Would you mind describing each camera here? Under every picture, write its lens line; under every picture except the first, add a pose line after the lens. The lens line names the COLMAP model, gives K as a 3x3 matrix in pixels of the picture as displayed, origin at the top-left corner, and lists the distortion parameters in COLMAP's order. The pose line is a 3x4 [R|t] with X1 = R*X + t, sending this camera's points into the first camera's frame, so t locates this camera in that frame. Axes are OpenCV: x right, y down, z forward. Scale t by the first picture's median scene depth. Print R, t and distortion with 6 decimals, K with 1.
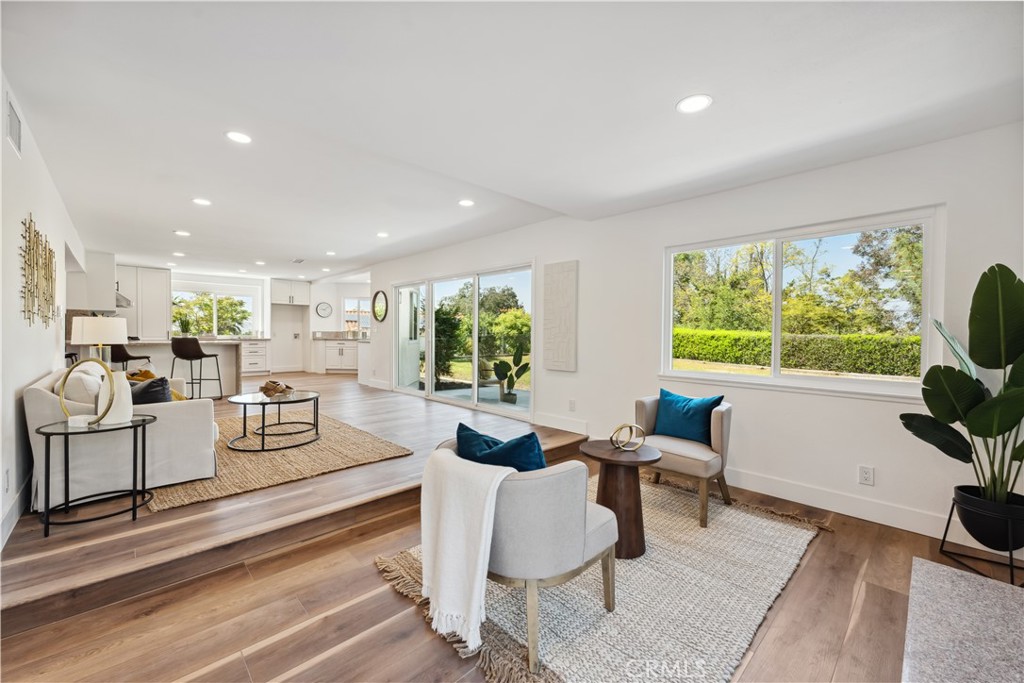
lens RADIAL K [[405.8, 0, 506.8], [0, 405.8, 340.6], [0, 0, 1]] dist [0.001268, -0.000028]
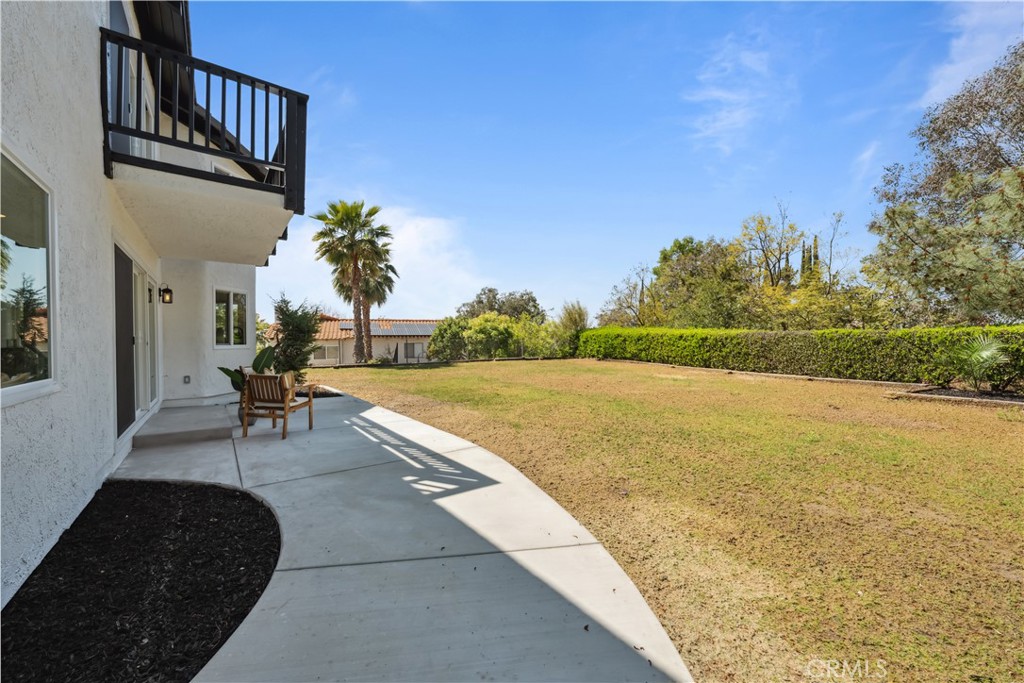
lens RADIAL K [[405.8, 0, 508.0], [0, 405.8, 340.2], [0, 0, 1]] dist [0.001268, -0.000028]
pose [[0.991836, -0.018228, -0.126207, 0.319843], [0.015975, 0.999695, -0.018838, 0.011142], [0.126512, 0.016668, 0.991825, 0.134471]]
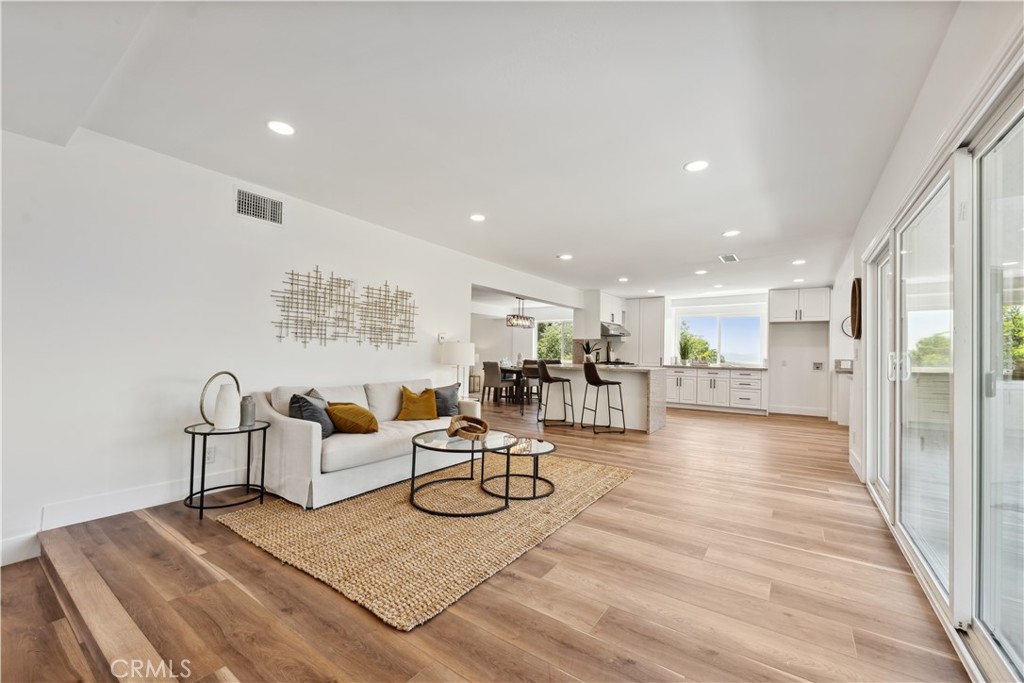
lens RADIAL K [[405.8, 0, 507.0], [0, 405.8, 349.9], [0, 0, 1]] dist [0.001268, -0.000028]
pose [[0.190385, -0.015617, -0.981585, 0.055573], [-0.034682, 0.999142, -0.022623, -0.003617], [0.981097, 0.038350, 0.189680, 0.264901]]
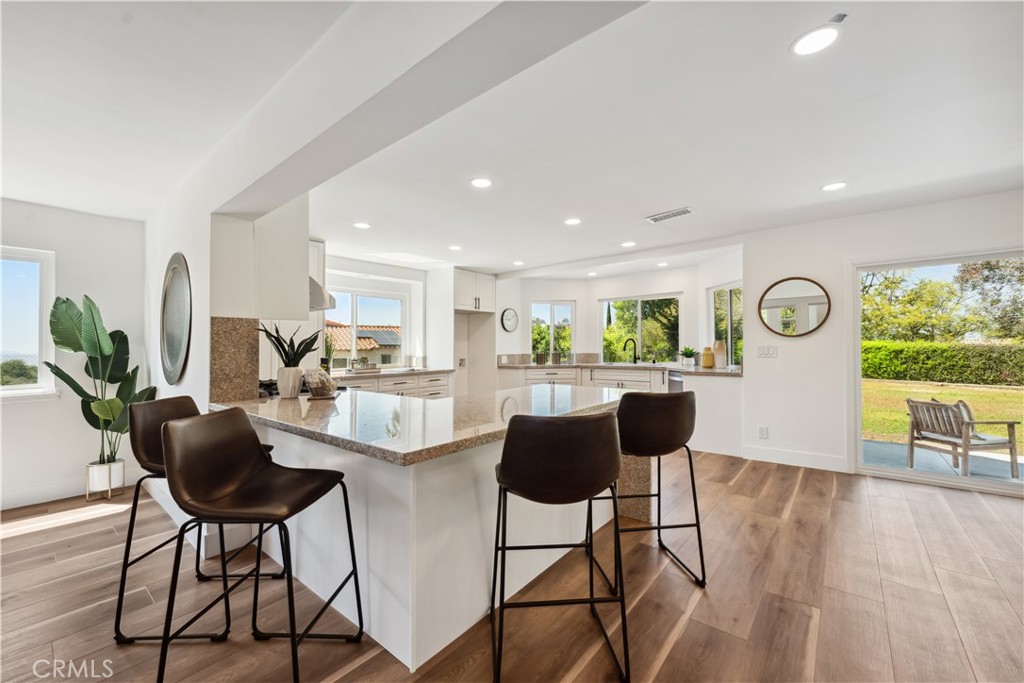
lens RADIAL K [[405.8, 0, 506.0], [0, 405.8, 343.1], [0, 0, 1]] dist [0.001268, -0.000028]
pose [[0.993401, -0.018239, 0.113234, -0.410220], [0.021238, 0.999453, -0.025338, -0.018689], [-0.112710, 0.027575, 0.993245, 0.291943]]
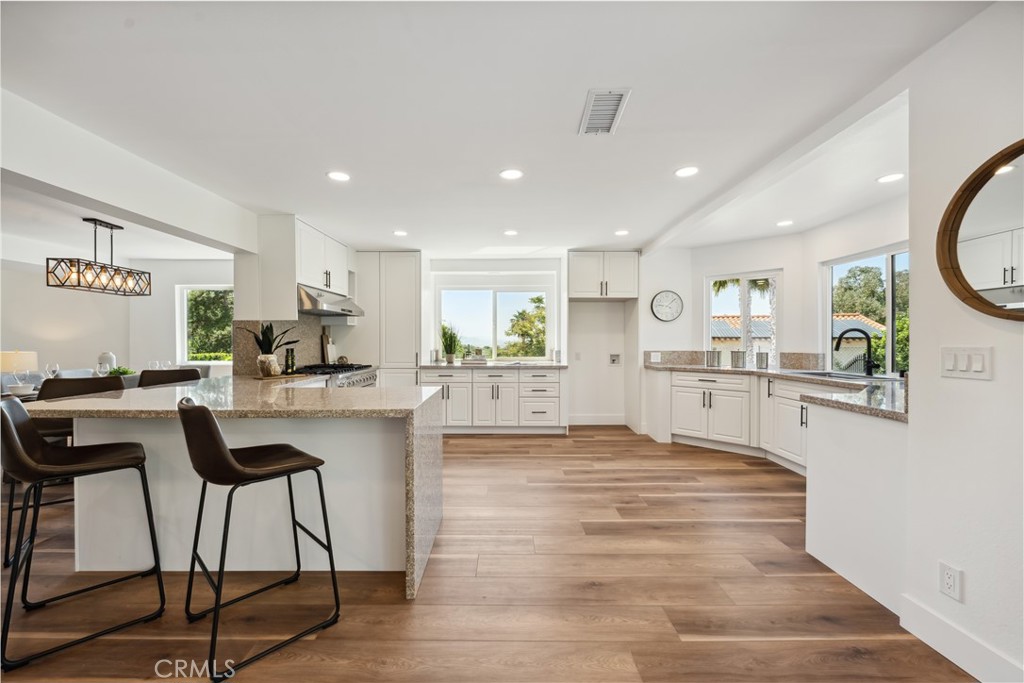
lens RADIAL K [[405.8, 0, 504.8], [0, 405.8, 339.4], [0, 0, 1]] dist [0.001268, -0.000028]
pose [[0.721825, -0.011059, -0.691987, -0.199244], [-0.005685, 0.999744, -0.021907, -0.019029], [0.692052, 0.019747, 0.721577, 0.405371]]
